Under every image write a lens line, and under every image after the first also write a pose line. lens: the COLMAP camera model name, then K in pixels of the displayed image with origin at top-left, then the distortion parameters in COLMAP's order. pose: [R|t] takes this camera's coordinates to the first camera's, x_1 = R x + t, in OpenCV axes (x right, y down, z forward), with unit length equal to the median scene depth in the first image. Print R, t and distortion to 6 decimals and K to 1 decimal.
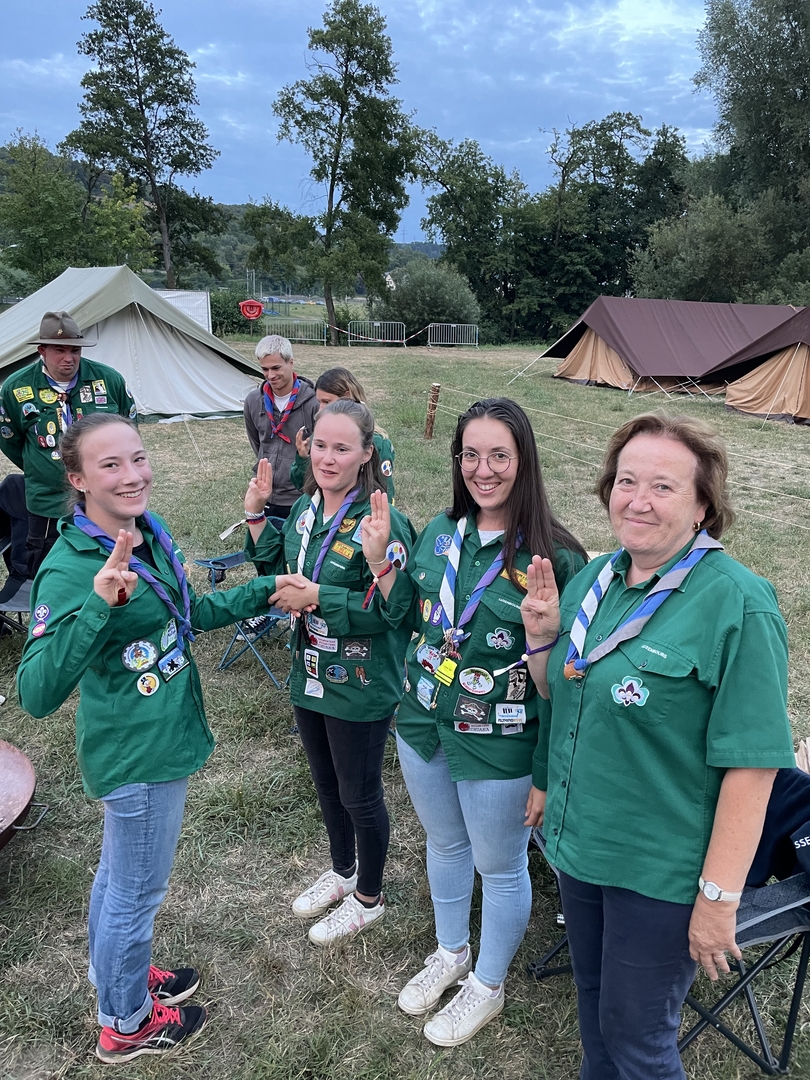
lens RADIAL K [[852.3, 0, 402.8], [0, 852.3, 540.5], [0, 0, 1]] dist [0.004962, -0.004638]
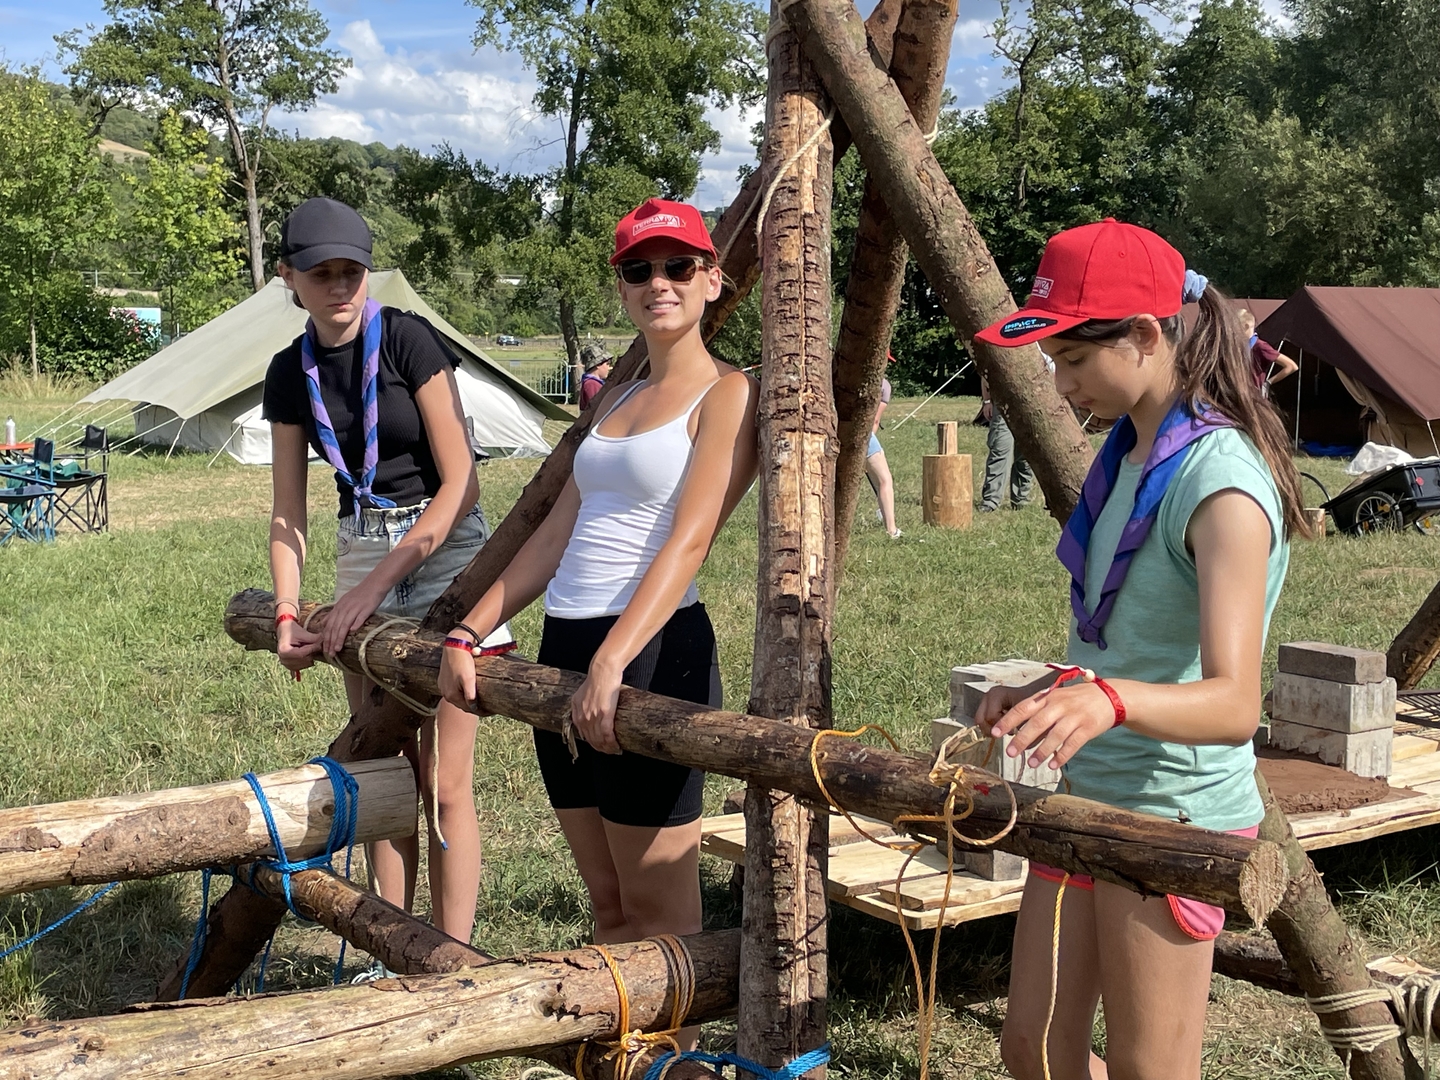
lens RADIAL K [[1988.2, 0, 721.8], [0, 1988.2, 541.9], [0, 0, 1]] dist [-0.002664, 0.000000]
pose [[0.999319, -0.036661, 0.004109, -0.004535], [0.036825, 0.984643, -0.170651, 0.049795], [0.002210, 0.170687, 0.985323, -0.153868]]
